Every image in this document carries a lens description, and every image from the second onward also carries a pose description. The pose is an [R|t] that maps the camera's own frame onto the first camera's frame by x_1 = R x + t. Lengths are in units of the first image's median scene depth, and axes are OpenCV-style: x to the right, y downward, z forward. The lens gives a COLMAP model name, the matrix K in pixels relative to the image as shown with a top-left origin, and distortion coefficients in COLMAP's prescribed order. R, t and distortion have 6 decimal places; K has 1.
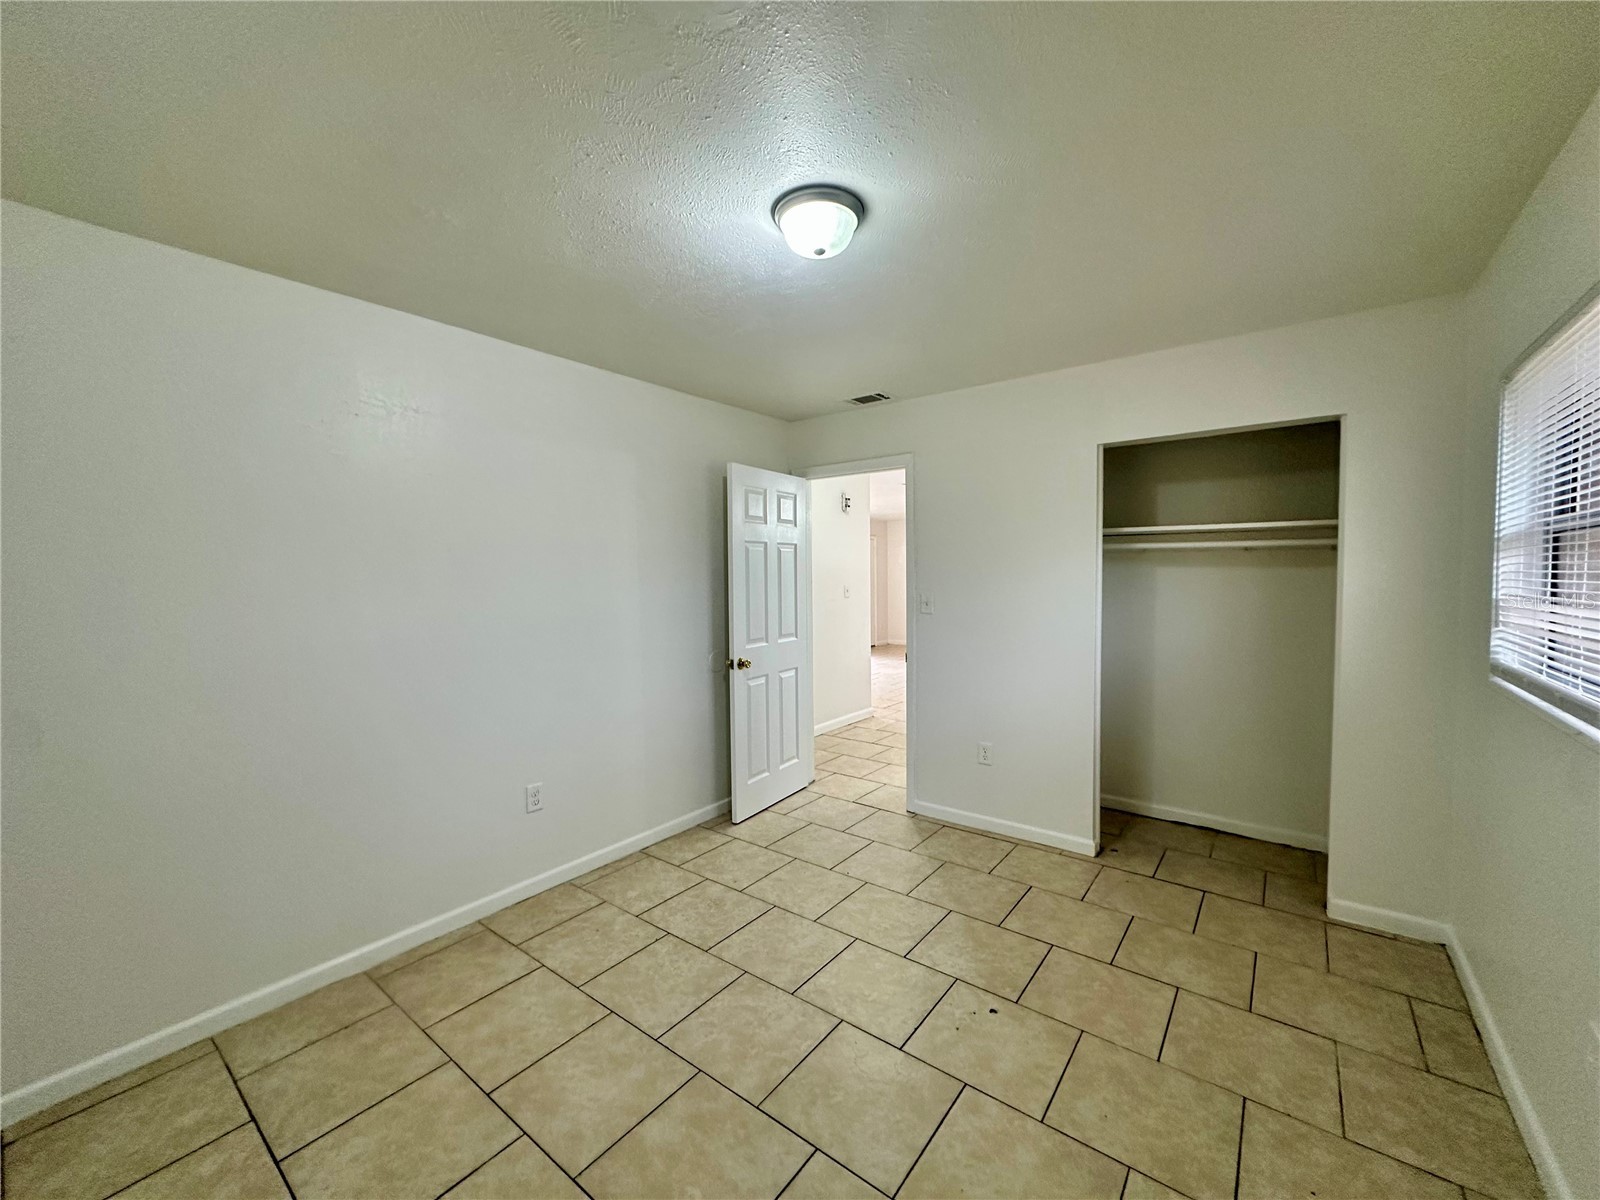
lens RADIAL K [[640.8, 0, 798.2], [0, 640.8, 600.4], [0, 0, 1]] dist [-0.001010, -0.000154]
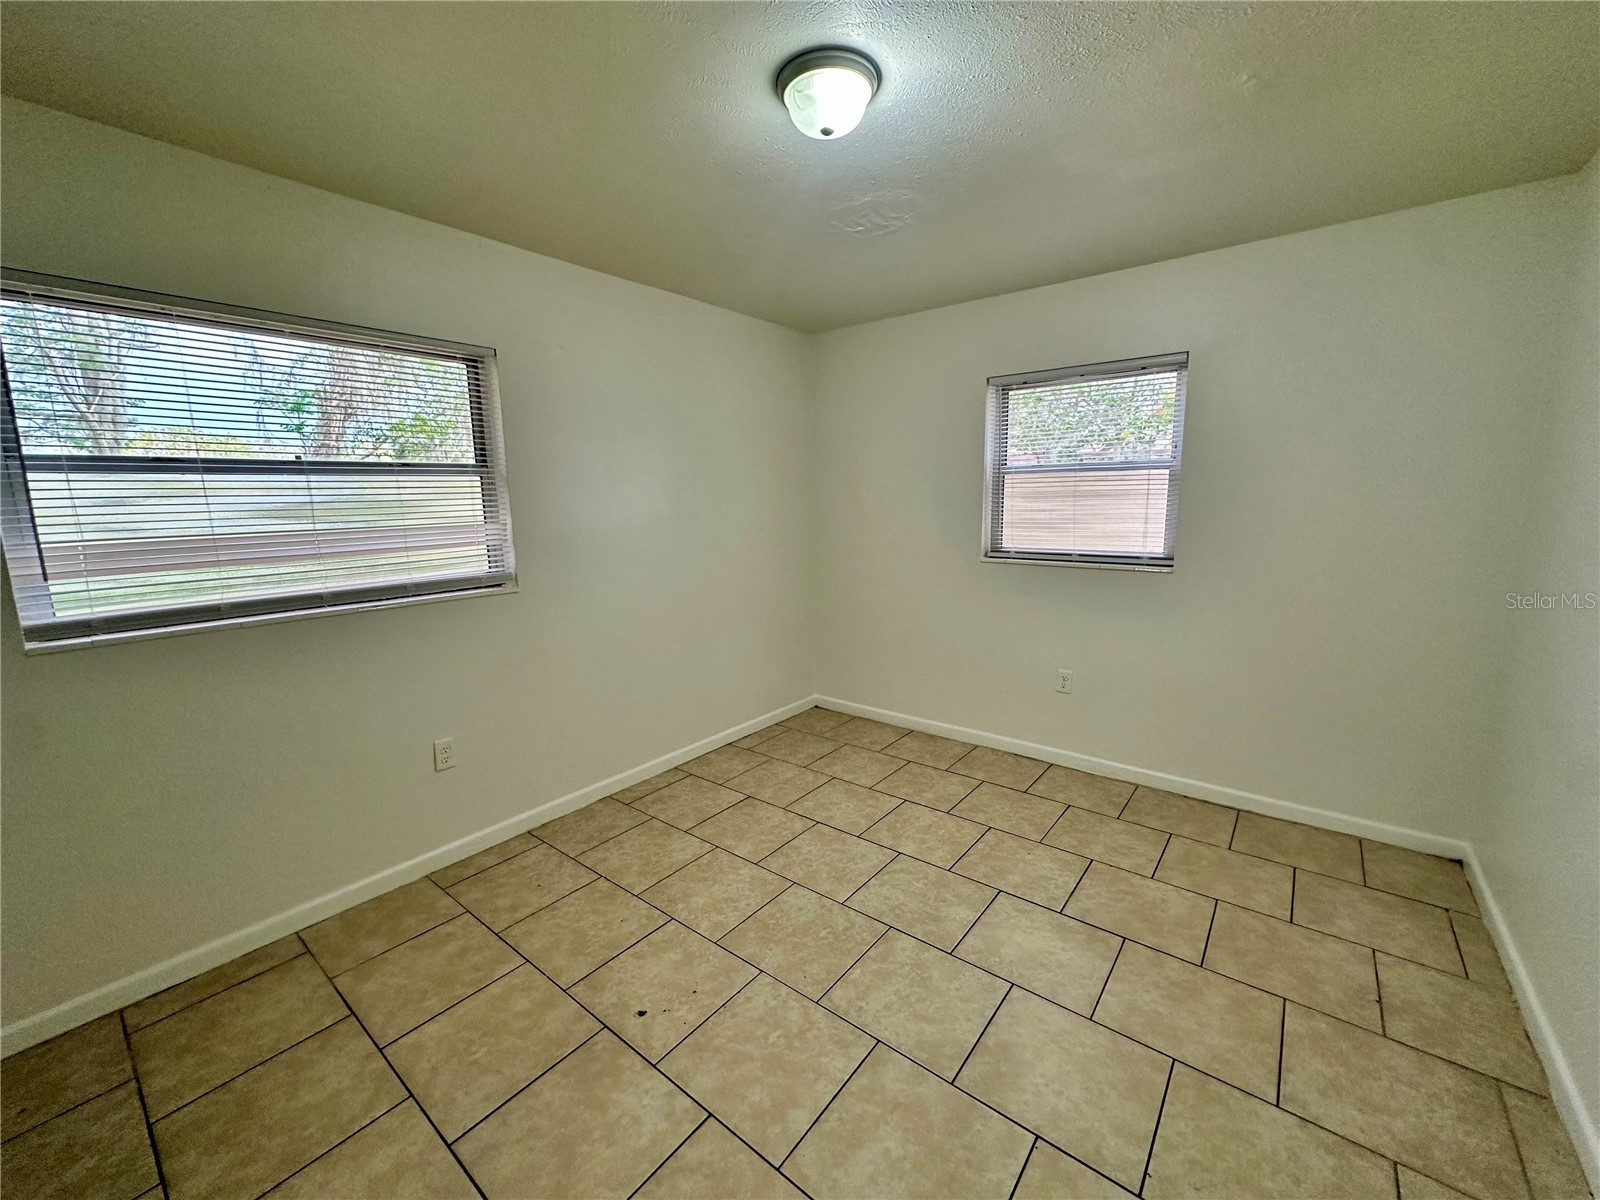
lens RADIAL K [[639.4, 0, 800.0], [0, 639.4, 600.0], [0, 0, 1]] dist [-0.000979, -0.000477]
pose [[-0.999474, 0.024559, 0.021173, 0.060477], [0.028380, 0.978386, 0.204828, -0.079442], [-0.015685, 0.205322, -0.978569, 1.791671]]
